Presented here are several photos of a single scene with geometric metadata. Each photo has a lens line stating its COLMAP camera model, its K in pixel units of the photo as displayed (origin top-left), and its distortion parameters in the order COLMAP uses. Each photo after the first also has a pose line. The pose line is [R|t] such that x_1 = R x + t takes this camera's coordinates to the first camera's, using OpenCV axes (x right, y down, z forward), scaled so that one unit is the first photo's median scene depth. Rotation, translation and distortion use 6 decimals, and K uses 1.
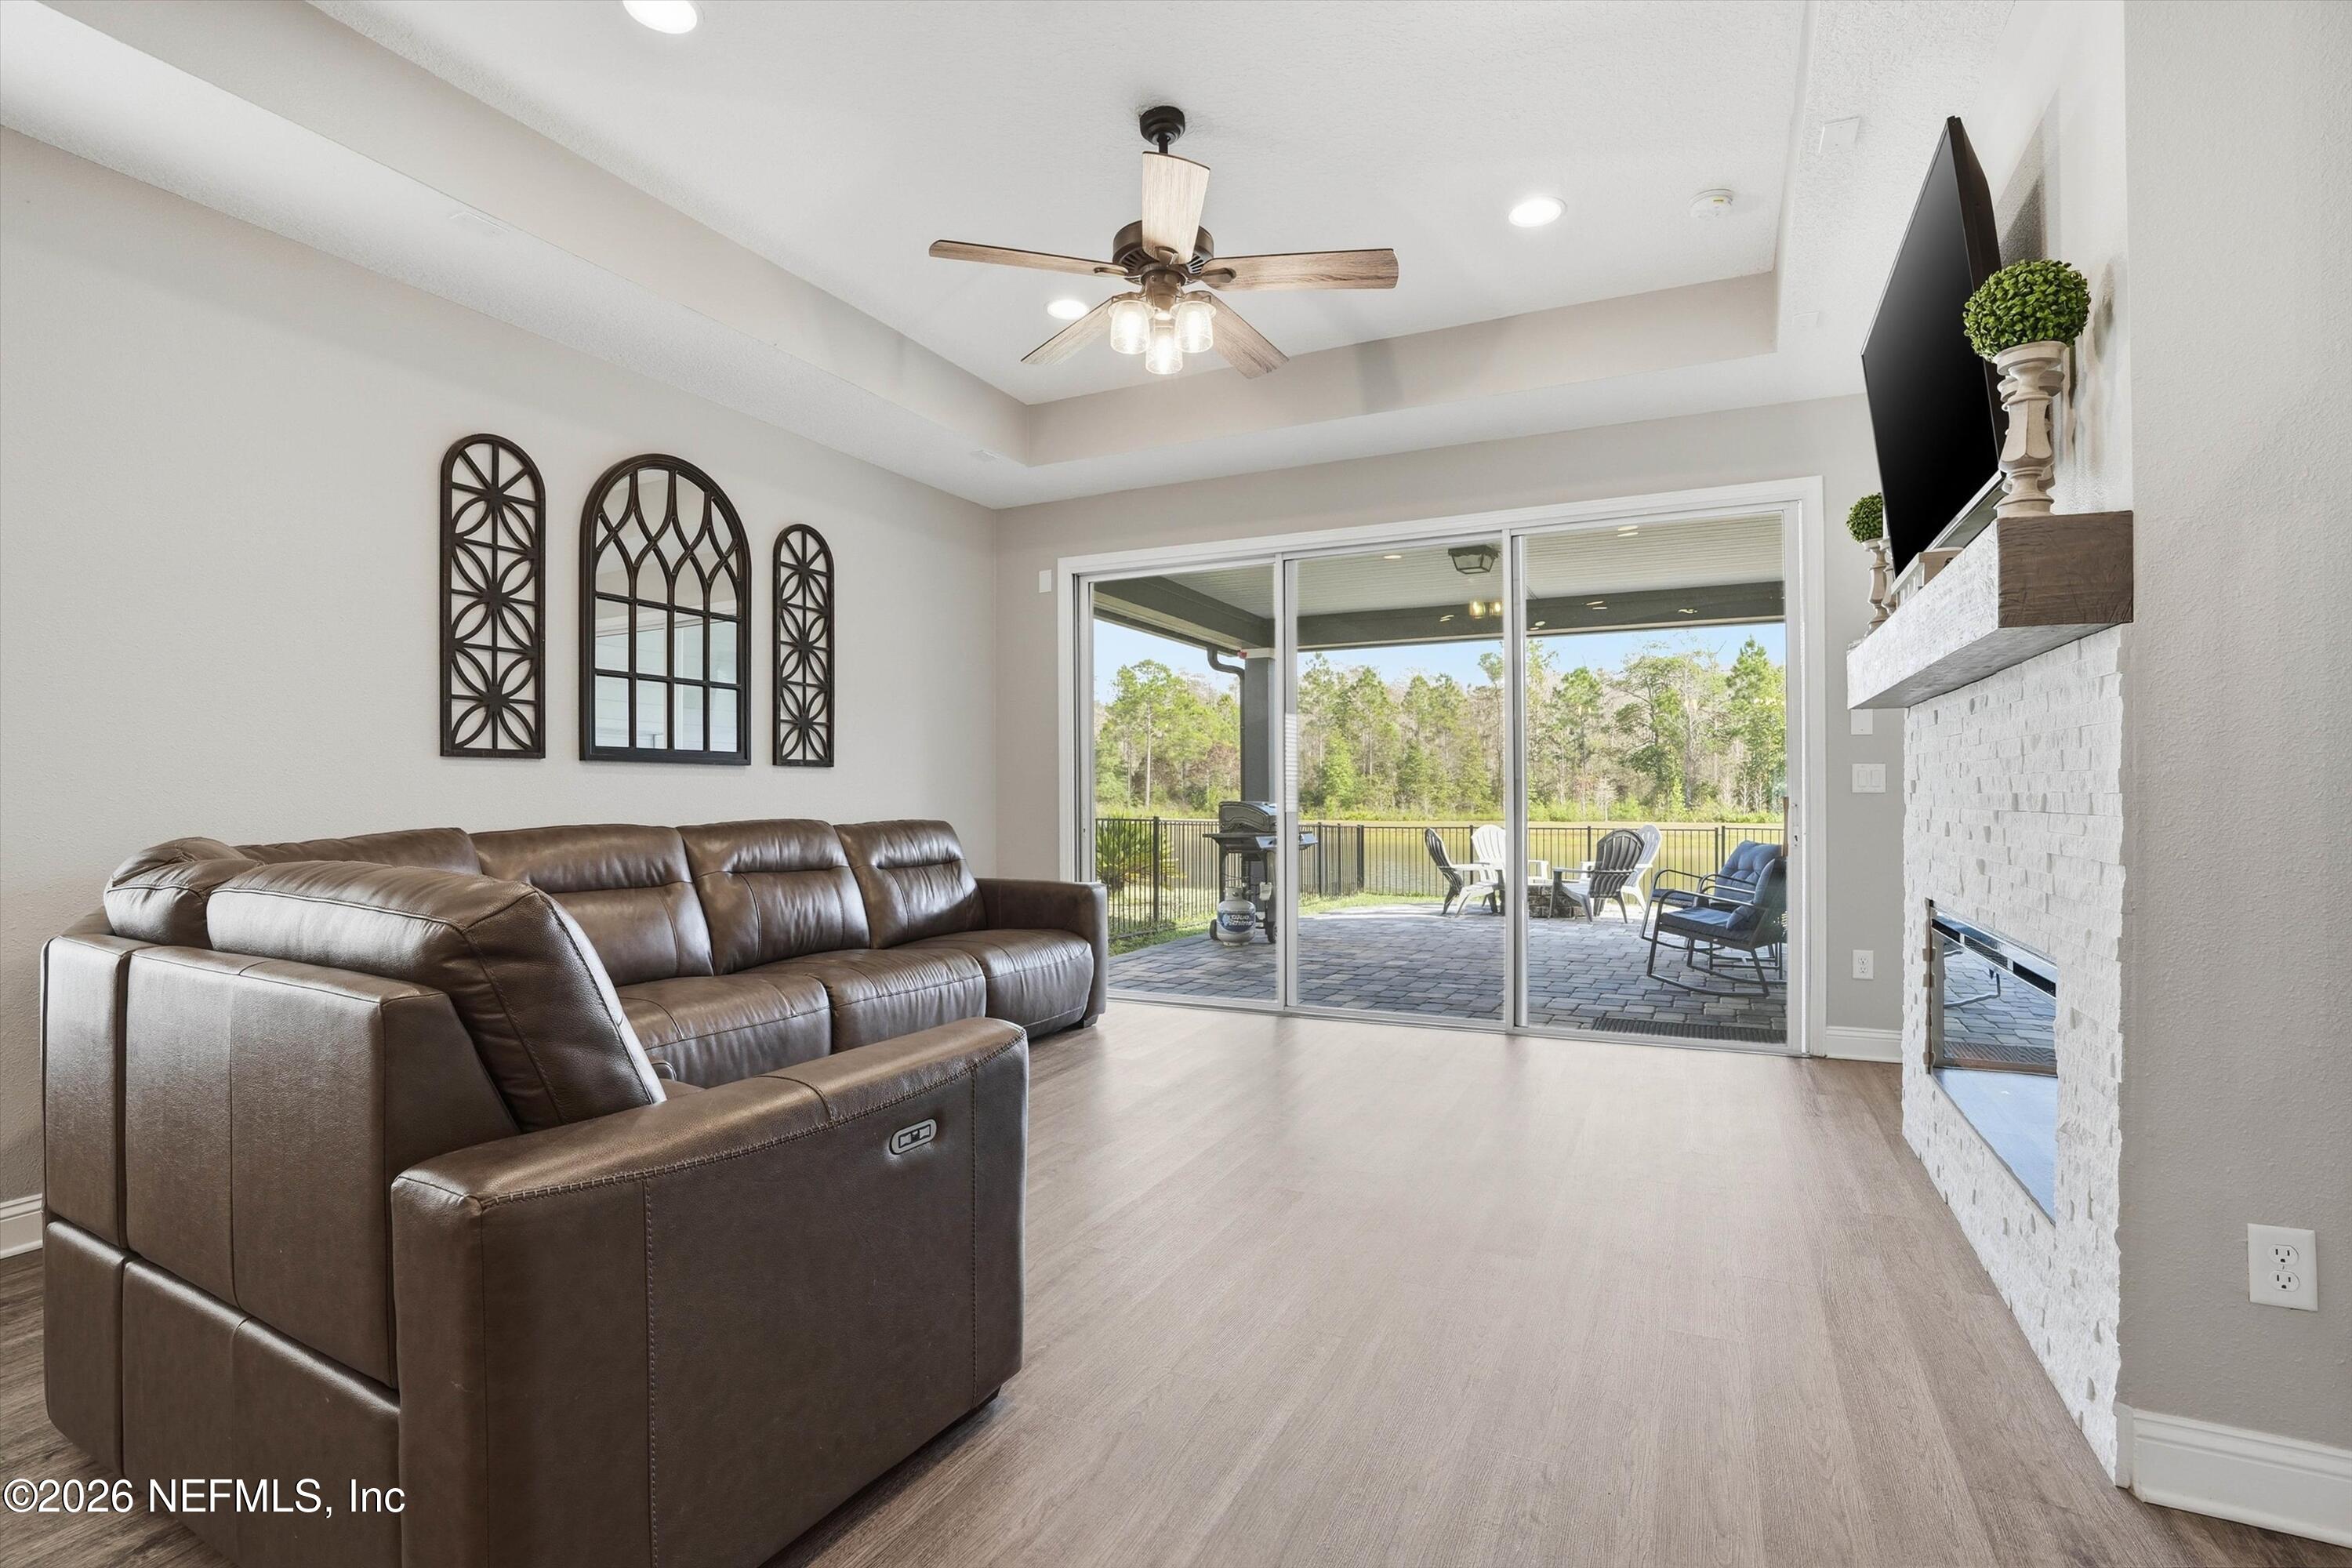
lens RADIAL K [[1101.4, 0, 1177.8], [0, 1101.4, 793.1], [0, 0, 1]] dist [-0.071421, 0.031254]
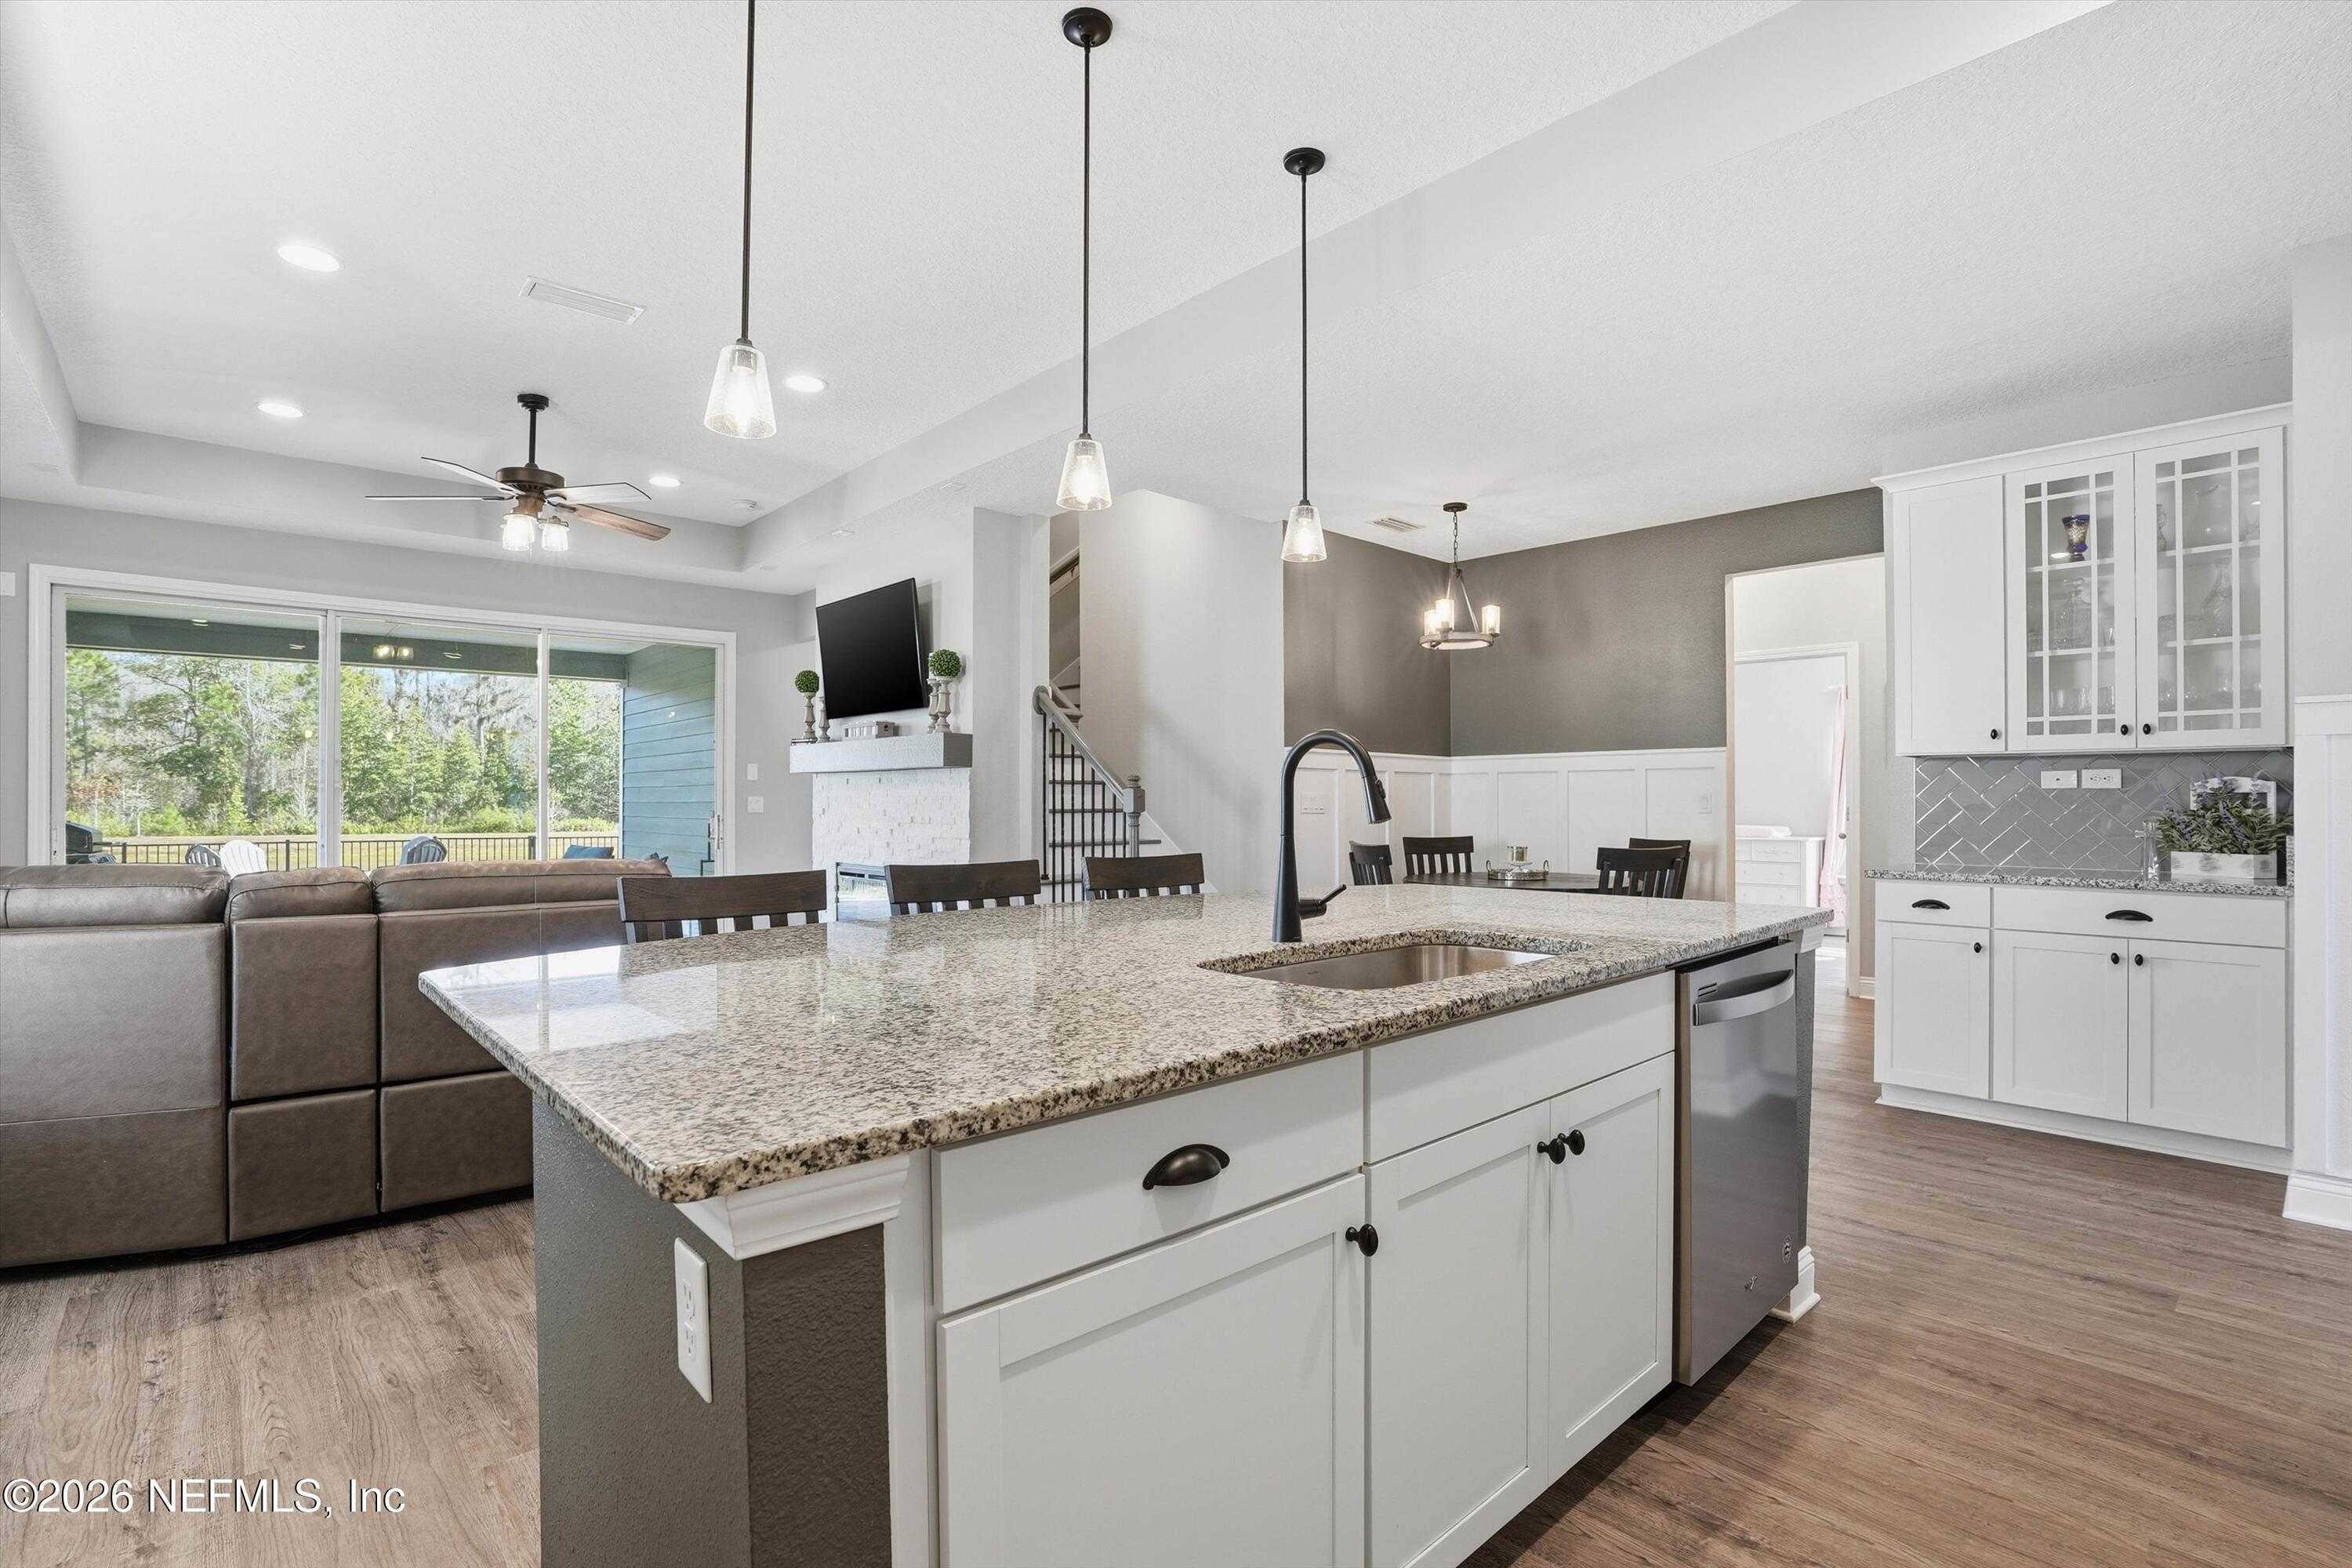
lens RADIAL K [[1101.4, 0, 1177.8], [0, 1101.4, 793.1], [0, 0, 1]] dist [-0.071421, 0.031254]
pose [[0.372864, 0.010091, 0.927831, -0.710379], [-0.002739, 0.999948, -0.009774, -0.014451], [-0.927882, 0.001103, 0.372873, -0.292798]]
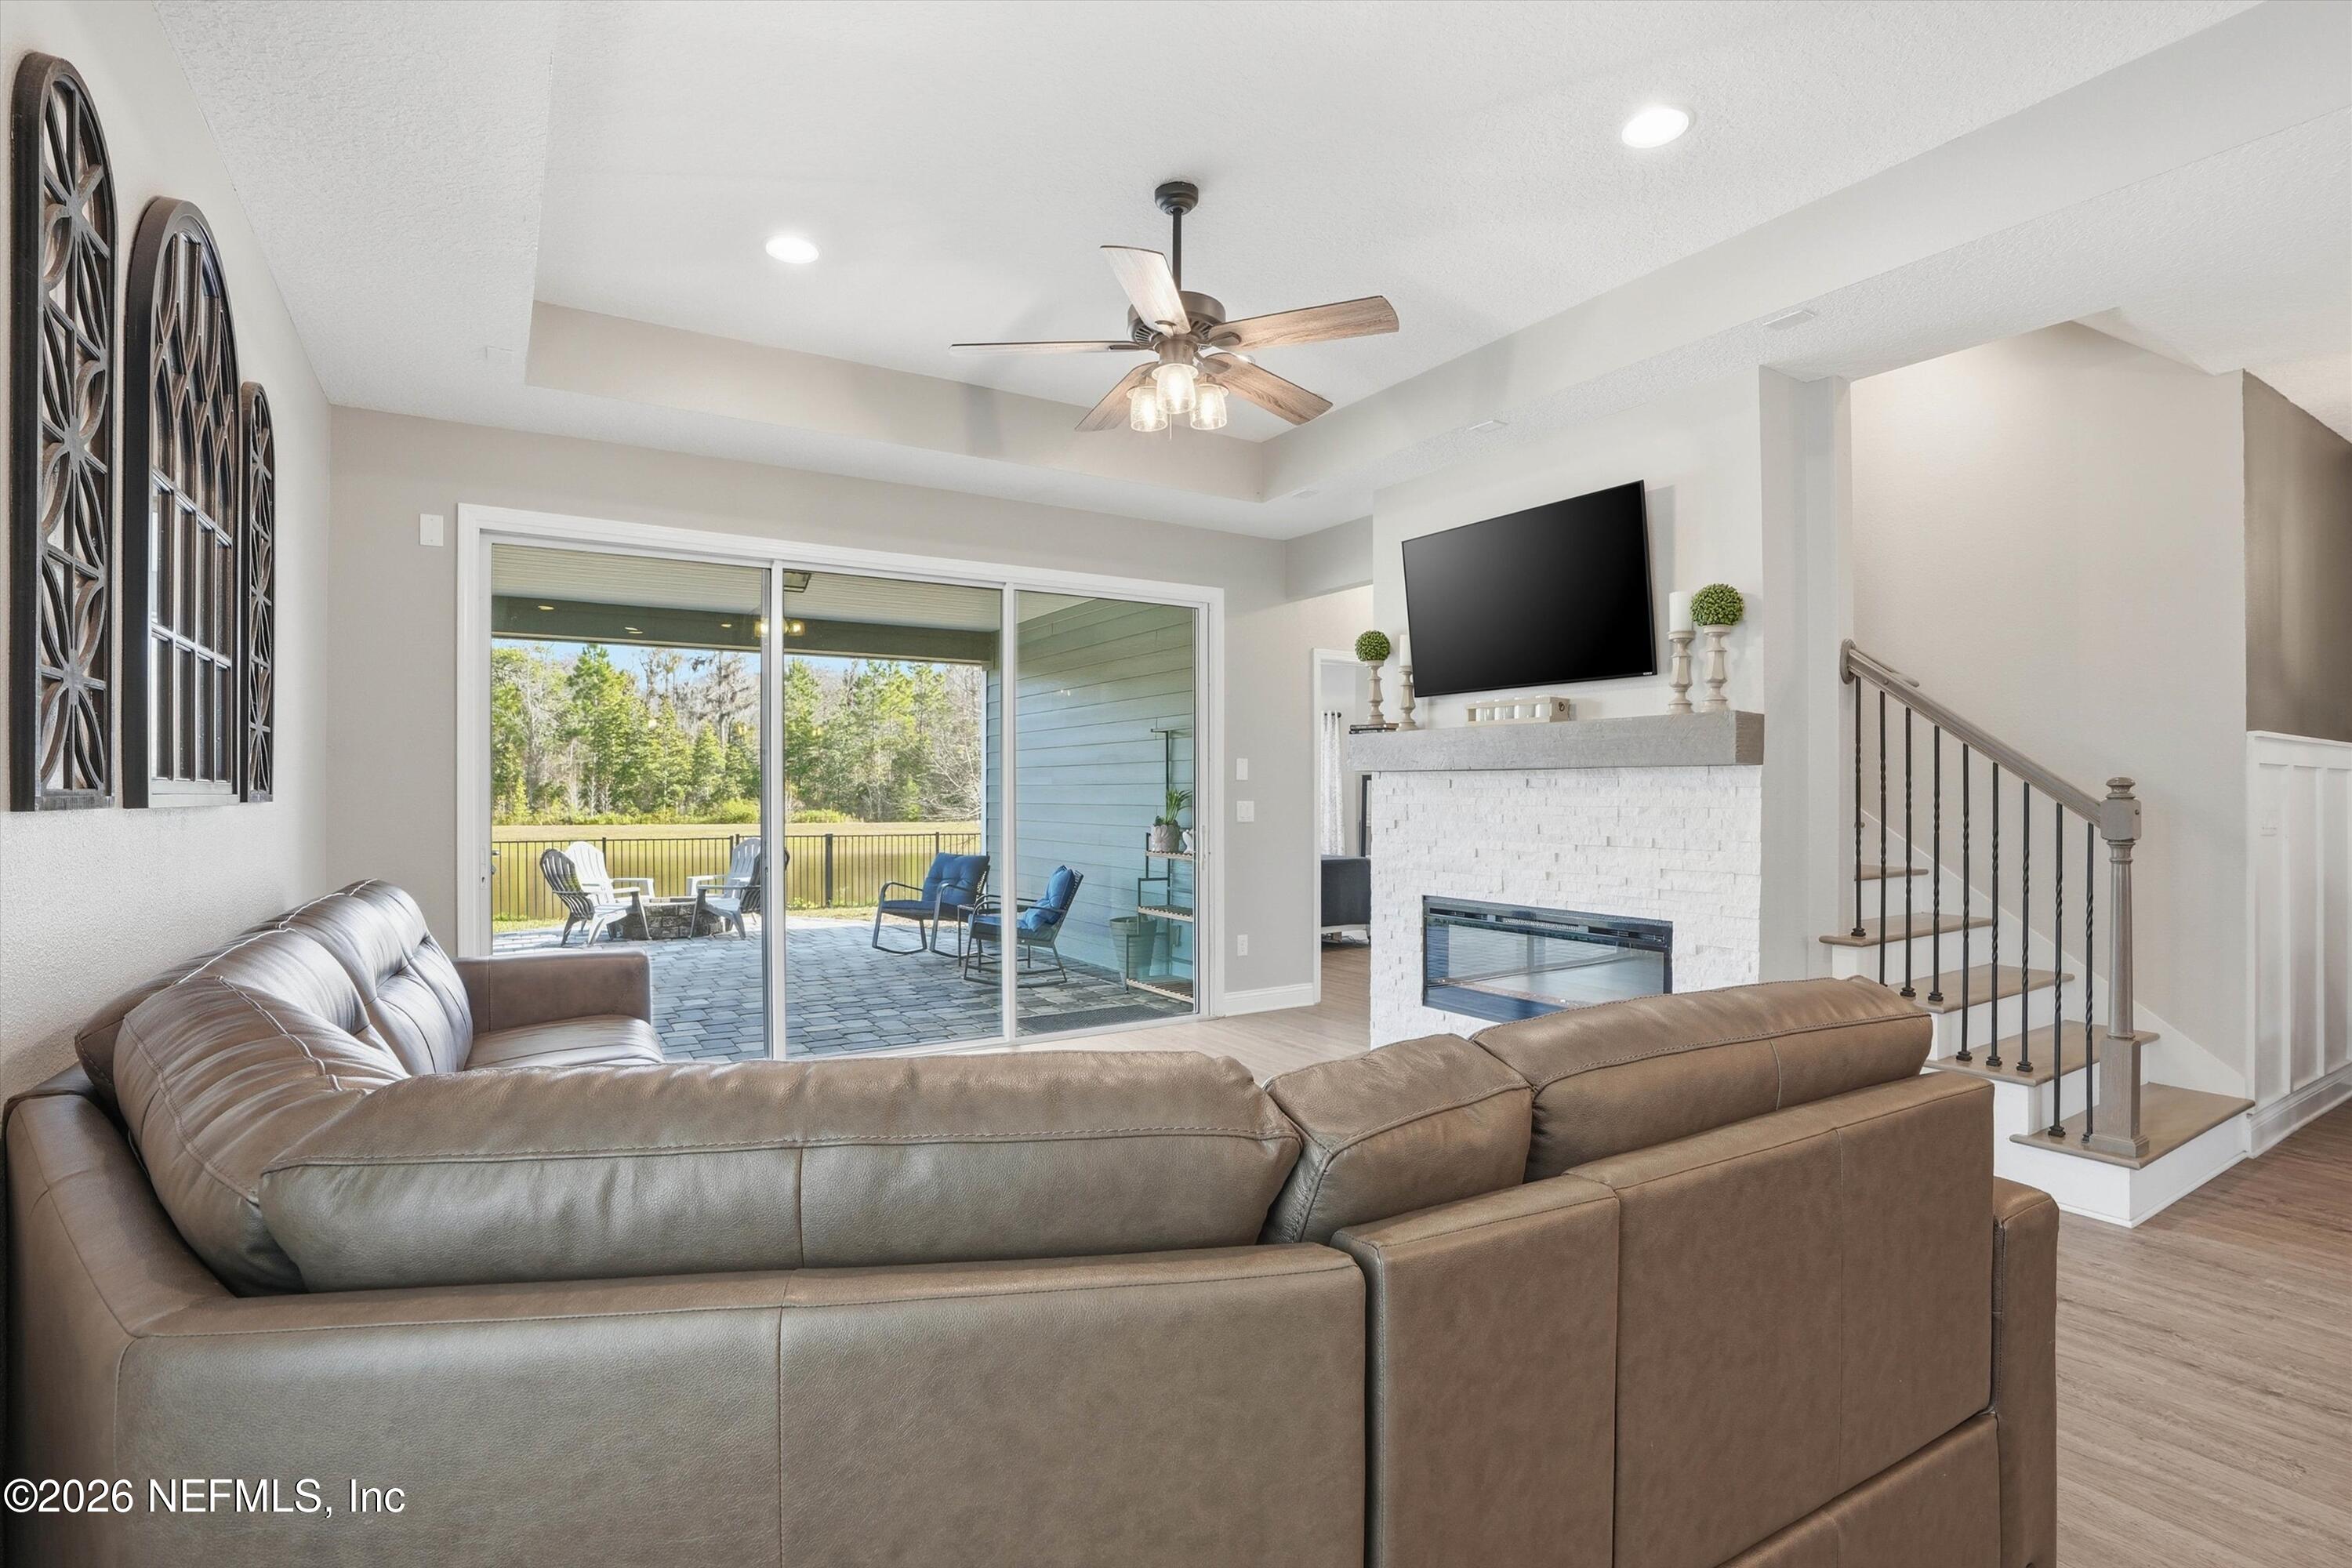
lens RADIAL K [[1101.4, 0, 1177.8], [0, 1101.4, 793.1], [0, 0, 1]] dist [-0.071421, 0.031254]
pose [[0.523706, 0.002250, 0.851896, -0.563972], [-0.002923, 0.999995, -0.000844, -0.030727], [-0.851894, -0.002048, 0.523711, 0.287264]]
